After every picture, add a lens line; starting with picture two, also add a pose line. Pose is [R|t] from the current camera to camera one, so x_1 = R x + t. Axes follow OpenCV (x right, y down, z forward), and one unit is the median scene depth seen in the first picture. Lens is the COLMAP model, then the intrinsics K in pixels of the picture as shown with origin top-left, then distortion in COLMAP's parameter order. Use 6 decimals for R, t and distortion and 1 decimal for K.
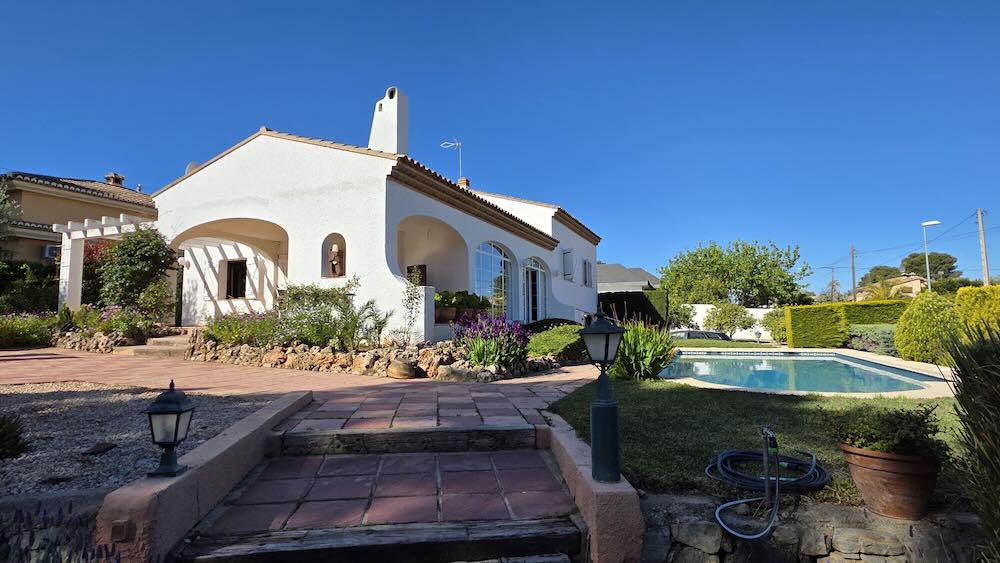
lens RADIAL K [[508.1, 0, 501.9], [0, 508.1, 280.8], [0, 0, 1]] dist [0.004270, -0.000276]
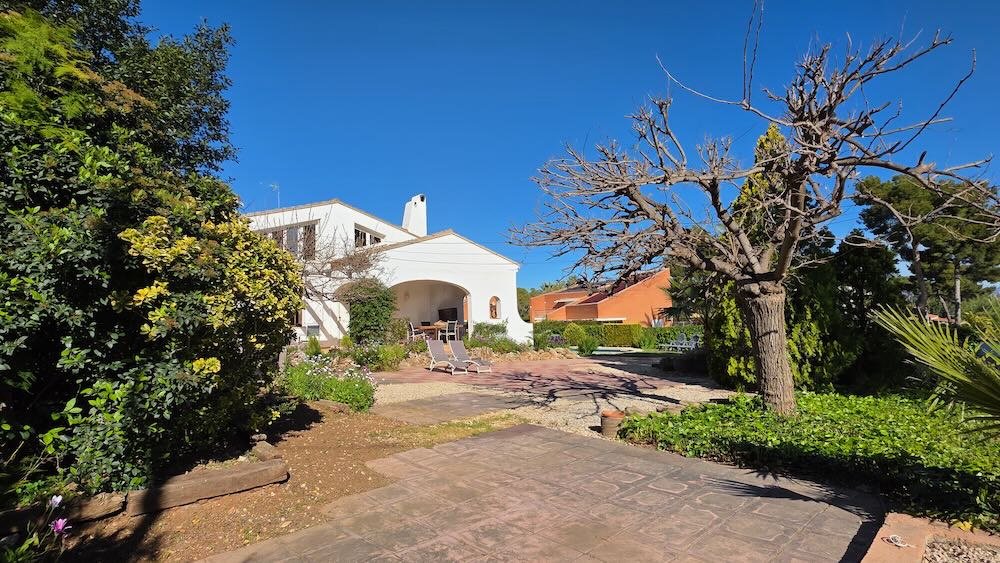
lens RADIAL K [[492.6, 0, 501.8], [0, 492.6, 281.4], [0, 0, 1]] dist [0.002156, 0.000325]
pose [[0.432528, 0.068667, 0.899002, -1.356885], [-0.049683, 0.997396, -0.052279, -0.034112], [-0.900251, -0.022053, 0.434813, 0.084077]]
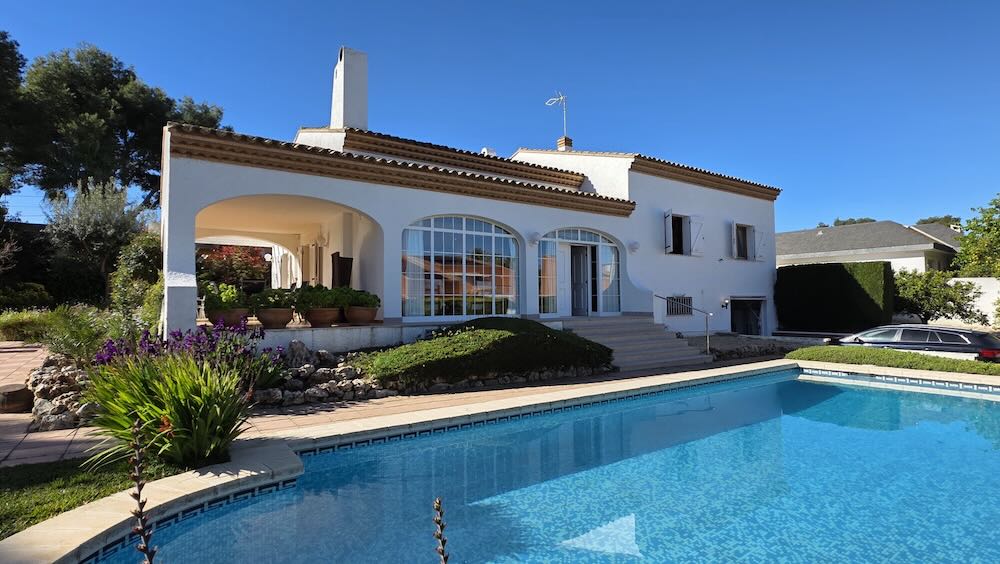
lens RADIAL K [[500.3, 0, 500.0], [0, 500.3, 282.0], [0, 0, 1]] dist [0.001892, -0.000329]
pose [[0.845080, -0.022151, -0.534180, 0.418436], [0.048652, 0.998182, 0.035576, 0.001140], [0.532421, -0.056053, 0.844622, 0.367018]]
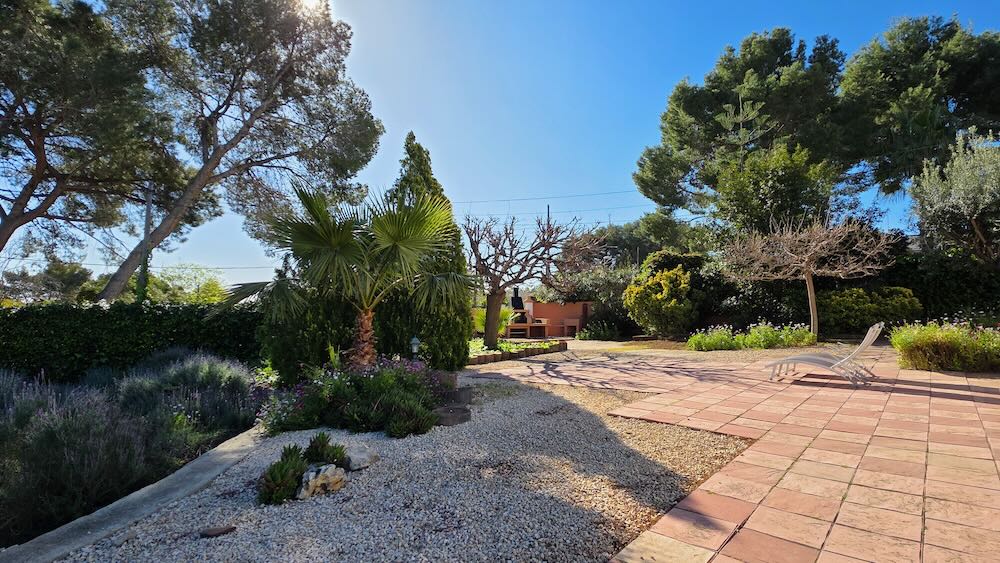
lens RADIAL K [[492.6, 0, 501.8], [0, 492.6, 281.4], [0, 0, 1]] dist [0.002156, 0.000325]
pose [[-0.328715, -0.059783, -0.942535, -0.025473], [0.083771, 0.992215, -0.092150, 0.003740], [0.940707, -0.109248, -0.321148, 0.383884]]
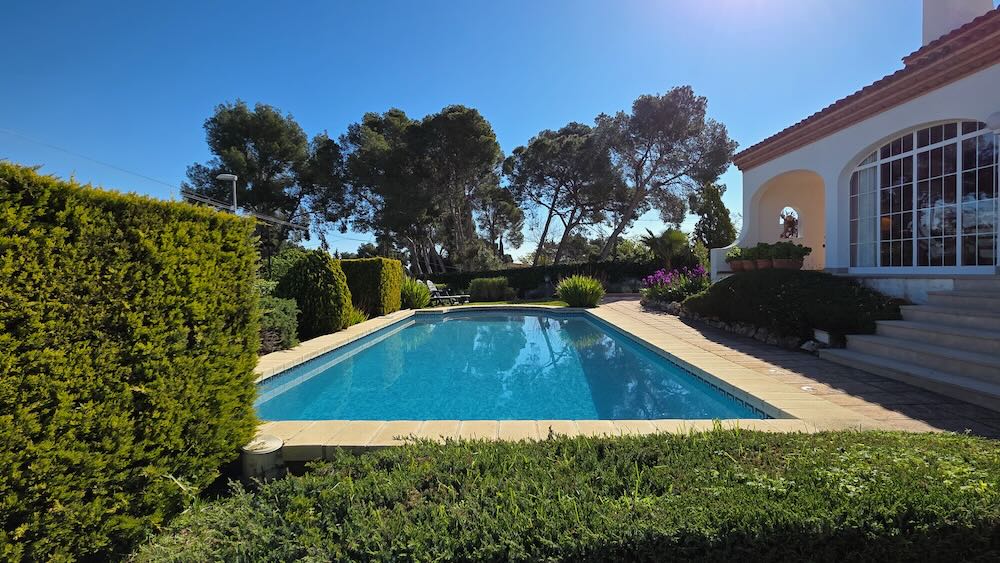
lens RADIAL K [[492.6, 0, 501.8], [0, 492.6, 281.4], [0, 0, 1]] dist [0.002156, 0.000325]
pose [[-0.931163, 0.028405, -0.363494, 0.587728], [0.053665, 0.996780, -0.059581, 0.097850], [0.360631, -0.074987, -0.929689, 1.293809]]
